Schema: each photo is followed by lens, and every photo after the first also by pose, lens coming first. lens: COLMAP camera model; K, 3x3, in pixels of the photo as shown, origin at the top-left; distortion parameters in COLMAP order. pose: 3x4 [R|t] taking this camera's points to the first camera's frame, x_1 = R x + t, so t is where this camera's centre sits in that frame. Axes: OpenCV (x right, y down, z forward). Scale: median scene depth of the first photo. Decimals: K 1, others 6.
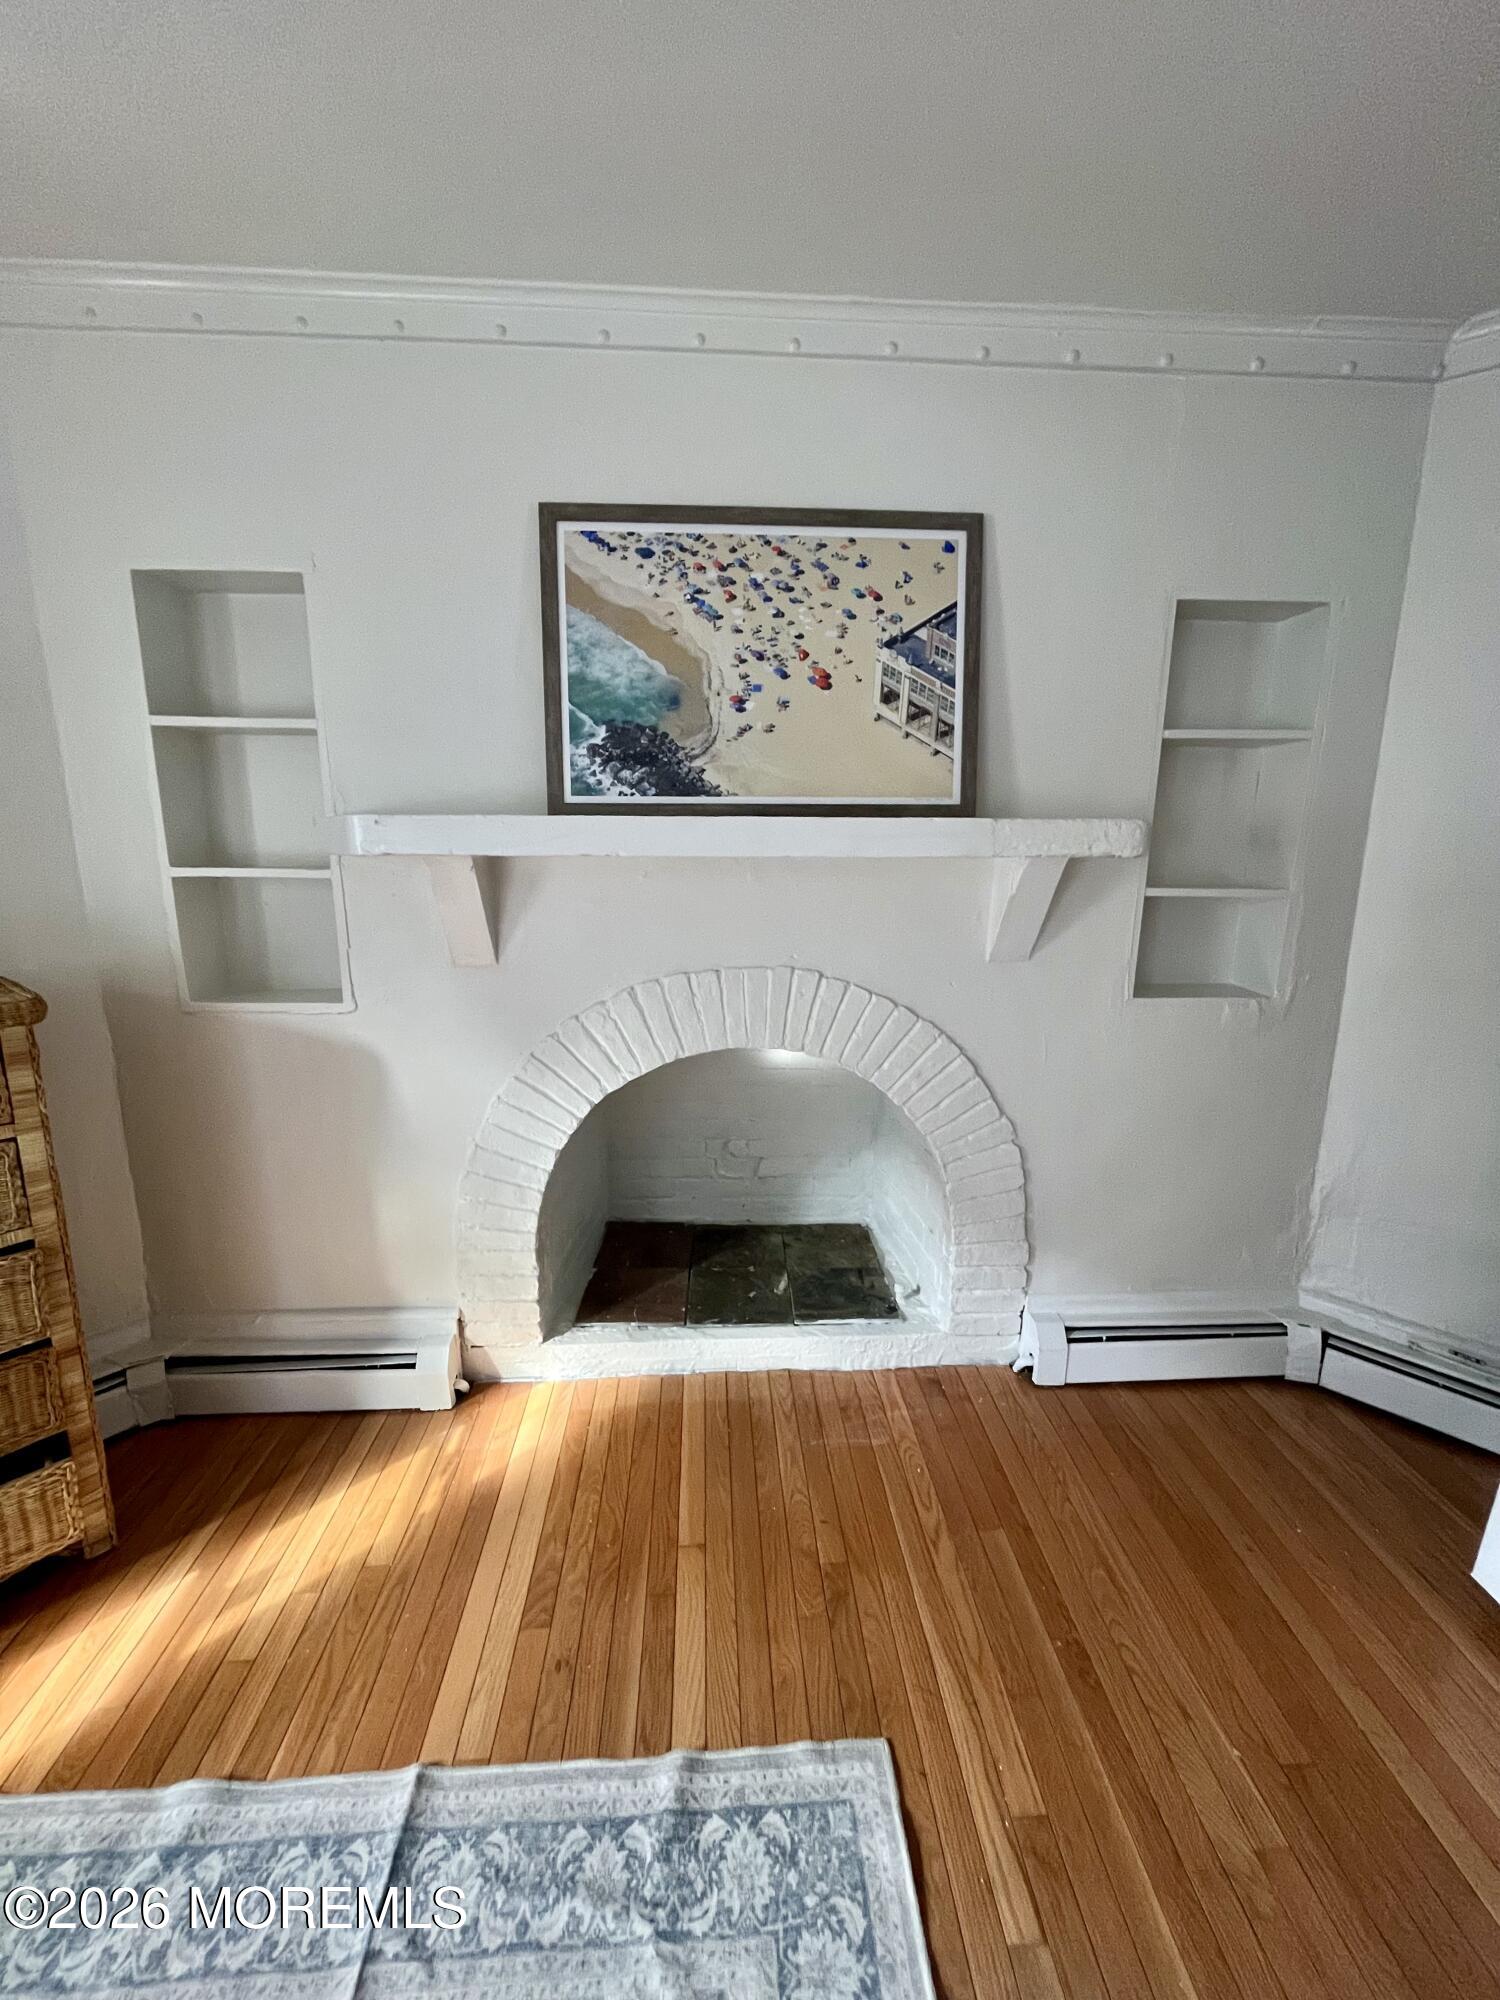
lens RADIAL K [[804.5, 0, 757.9], [0, 804.5, 1000.6], [0, 0, 1]] dist [-0.003919, -0.000507]
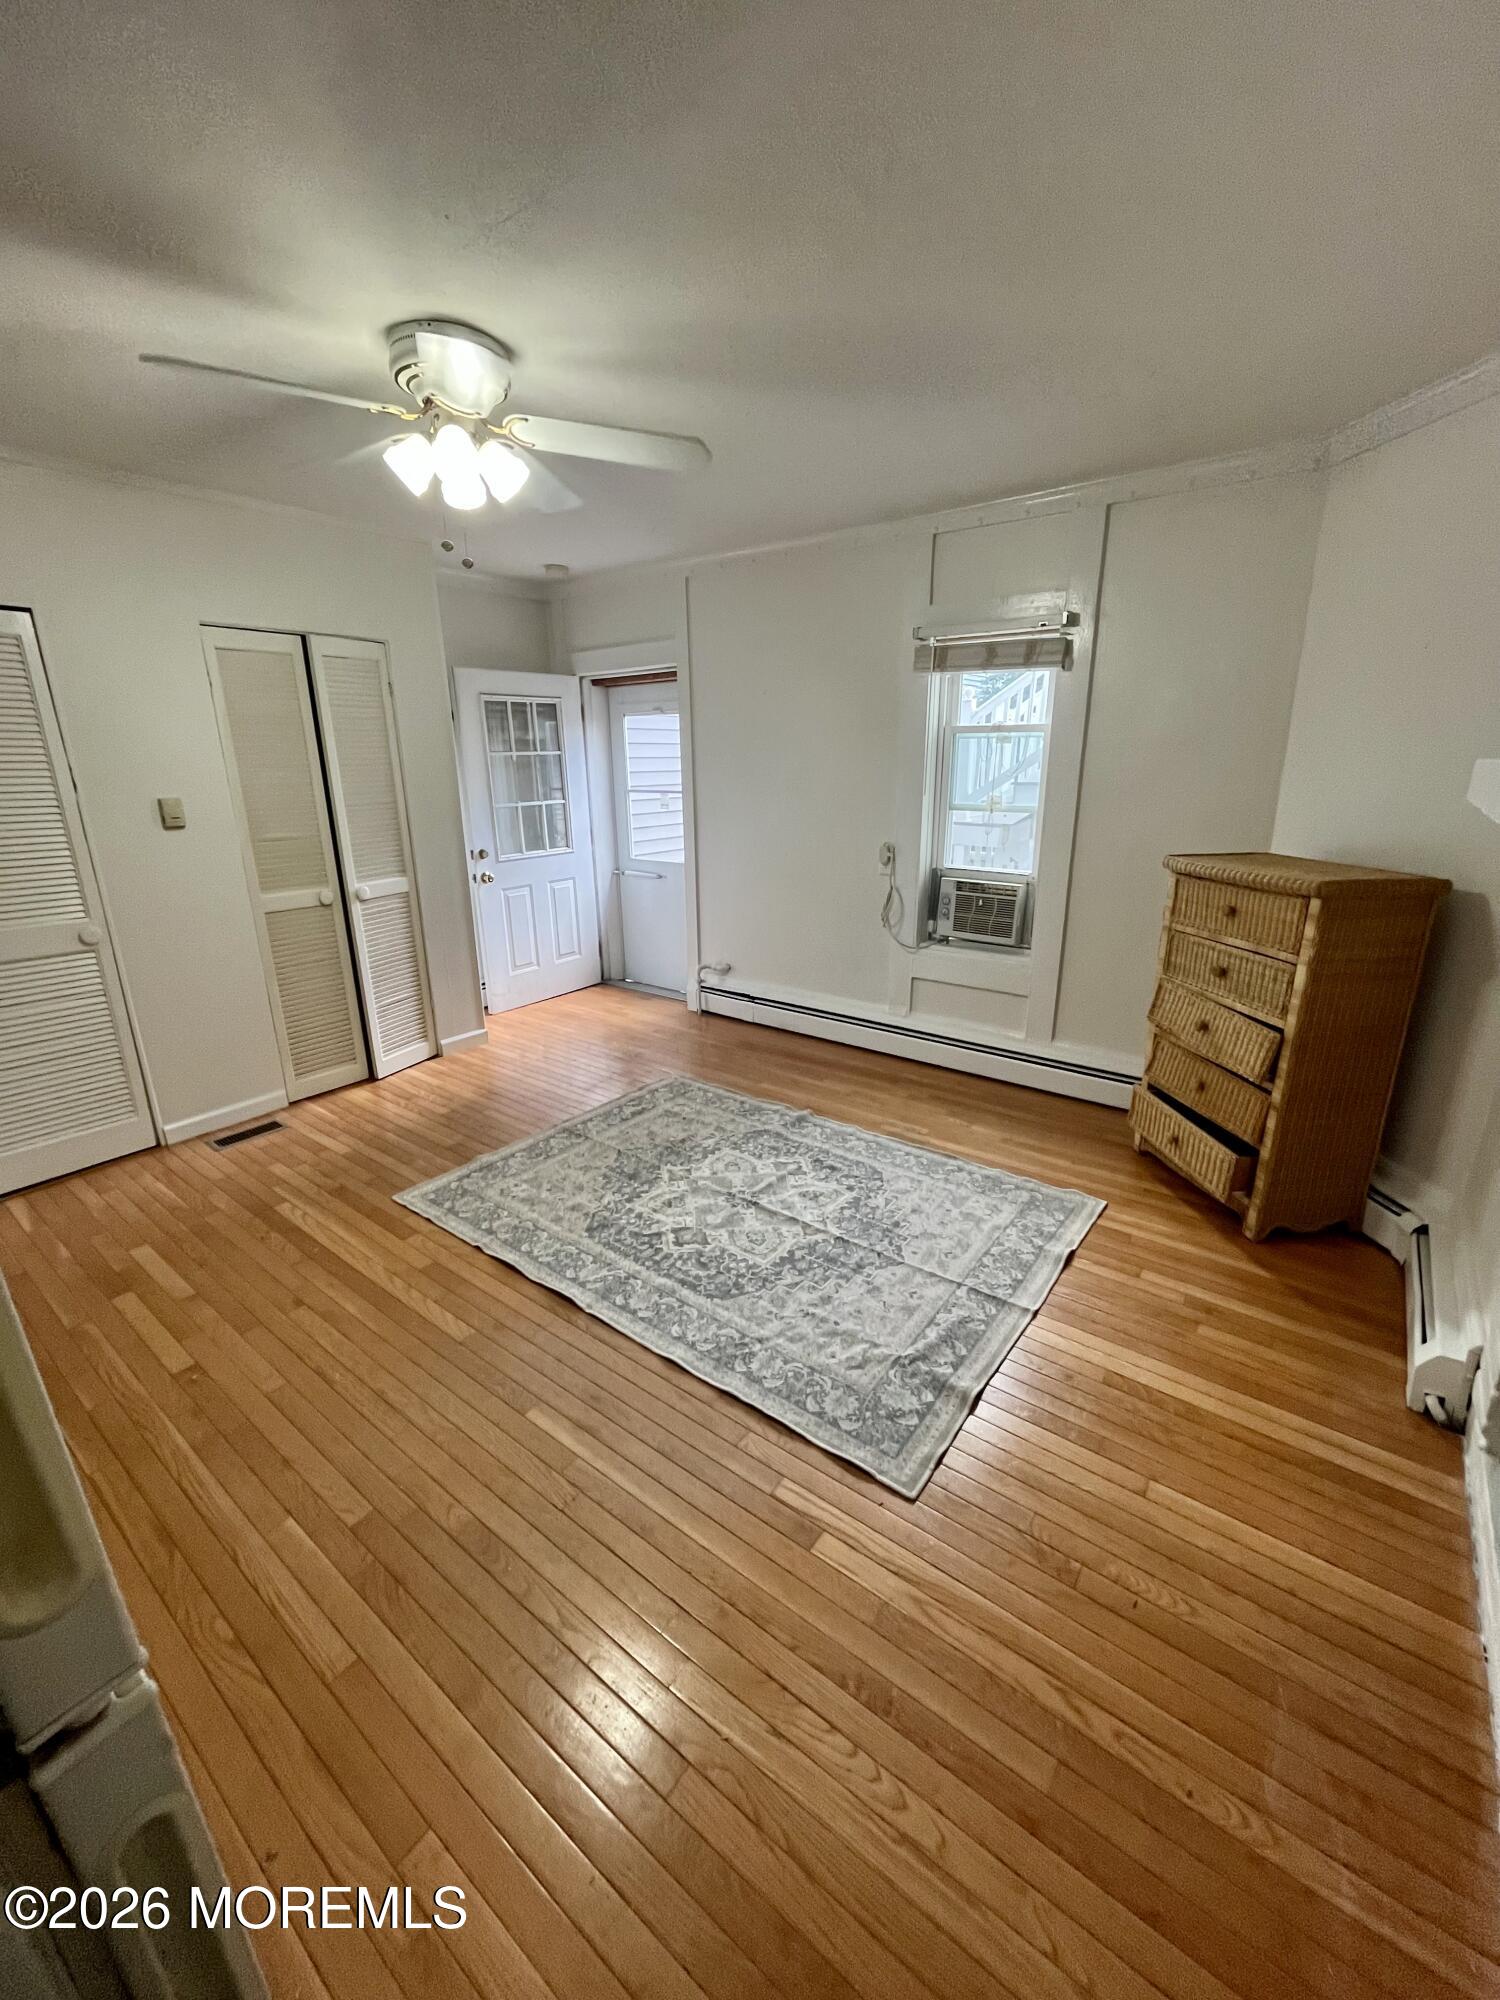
lens RADIAL K [[804.5, 0, 751.2], [0, 804.5, 1000.6], [0, 0, 1]] dist [-0.003919, -0.000507]
pose [[-0.657000, 0.214214, -0.722816, 0.805139], [-0.149224, 0.902860, 0.403208, -0.206203], [0.738974, 0.372770, -0.561213, 0.910542]]
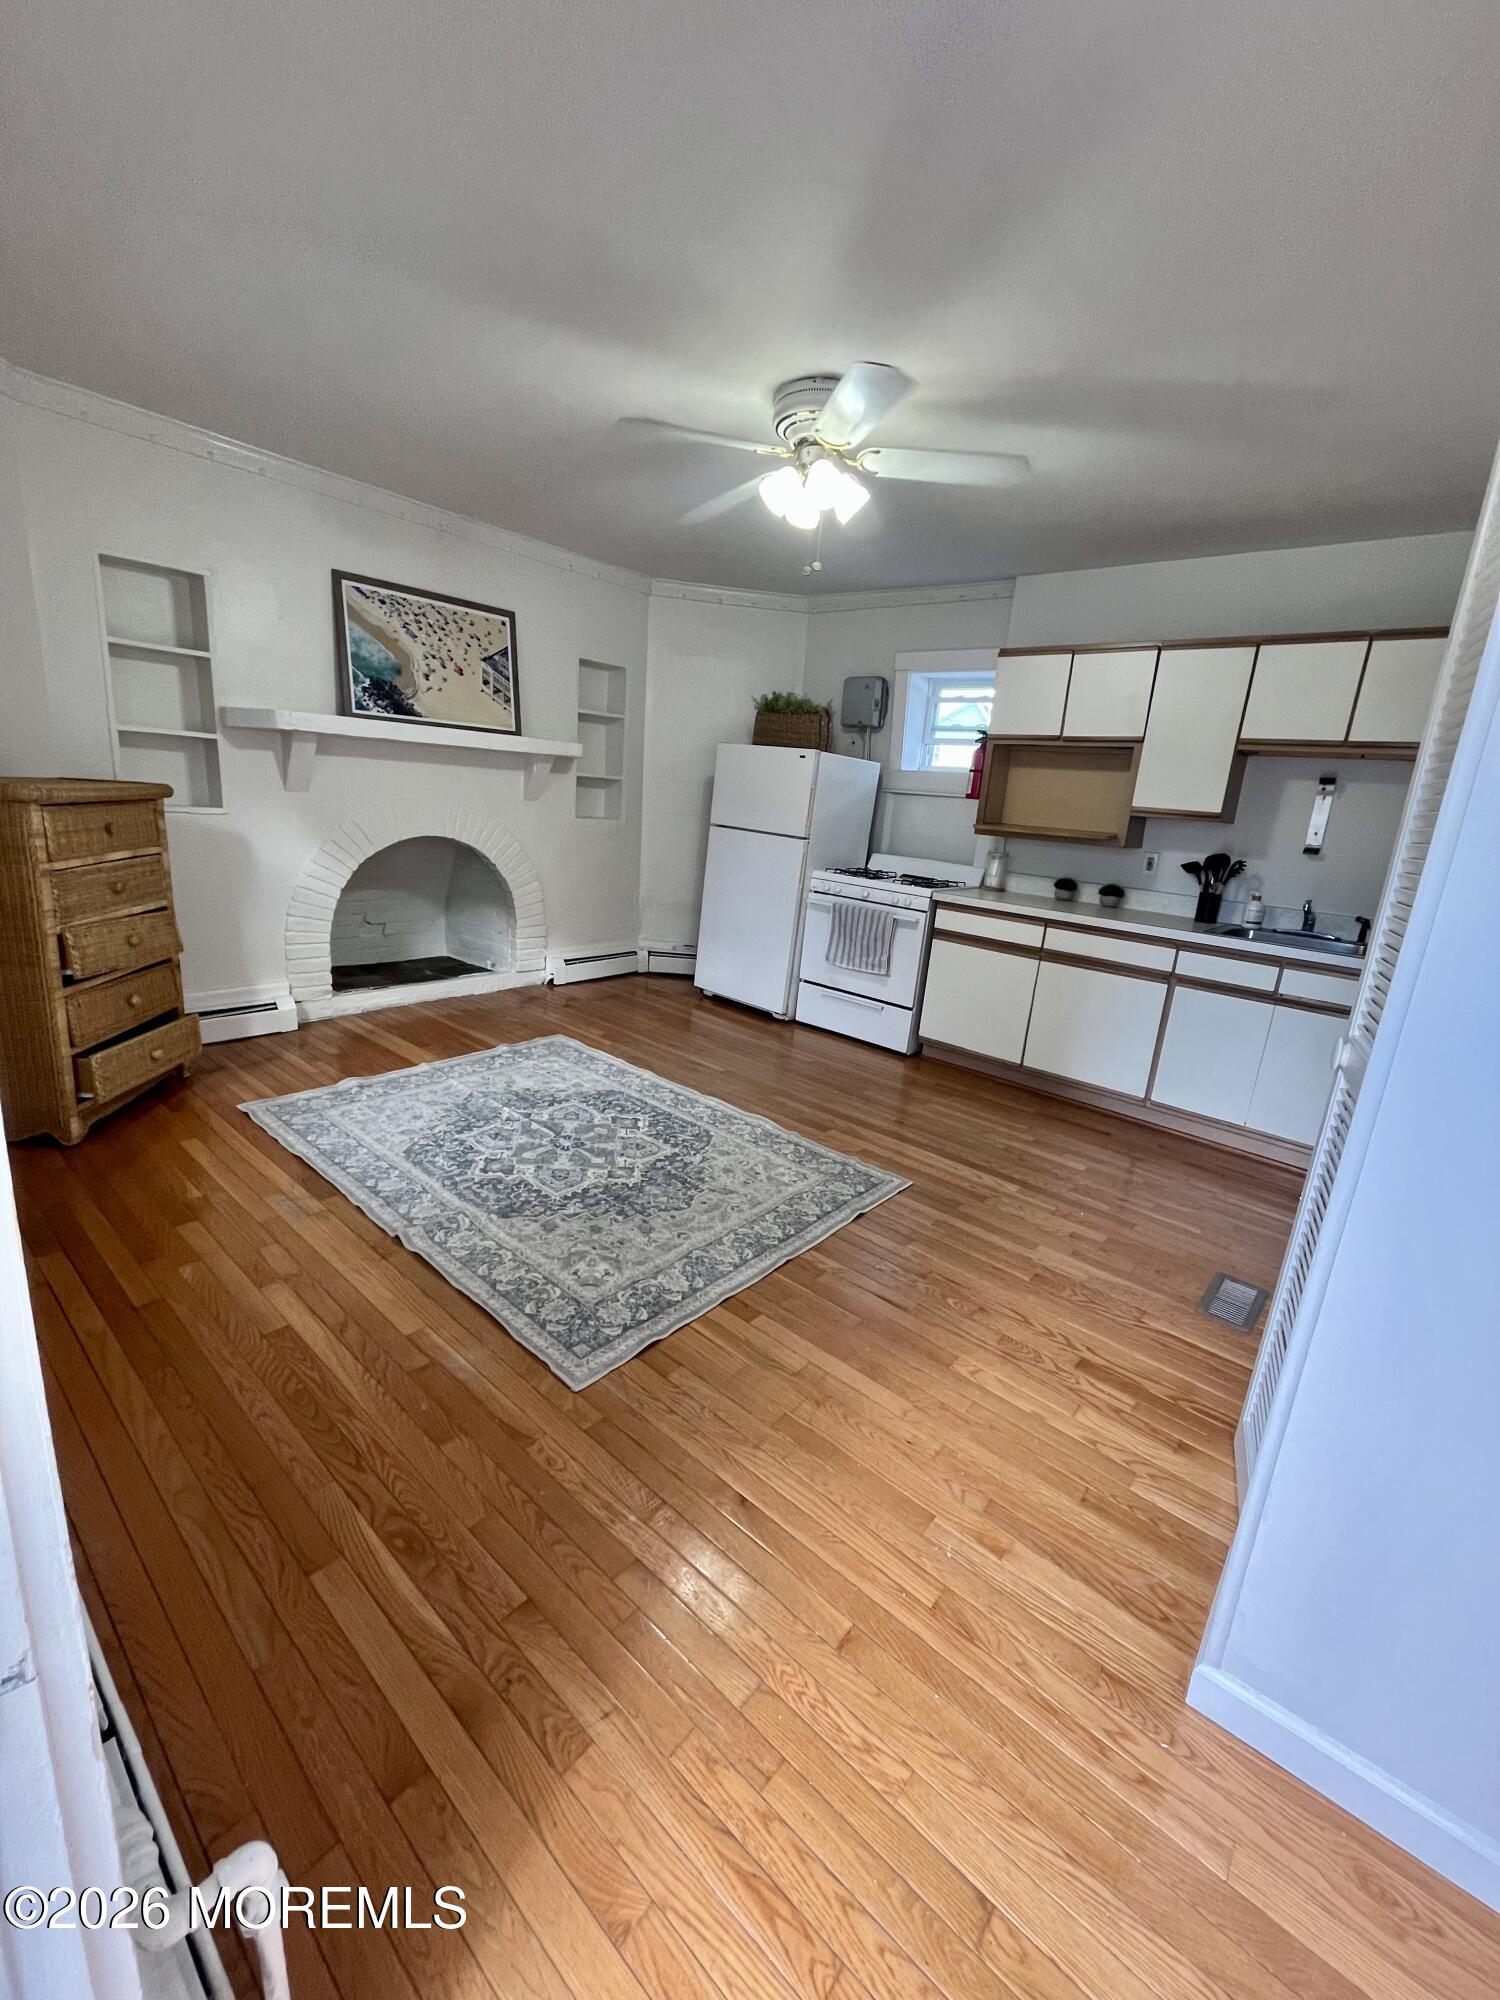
lens RADIAL K [[804.5, 0, 750.4], [0, 804.5, 999.0], [0, 0, 1]] dist [-0.003919, -0.000507]
pose [[0.690542, -0.139109, 0.709789, -1.152438], [0.076538, 0.989875, 0.119539, 0.340786], [-0.719231, -0.028221, 0.694197, -1.293385]]
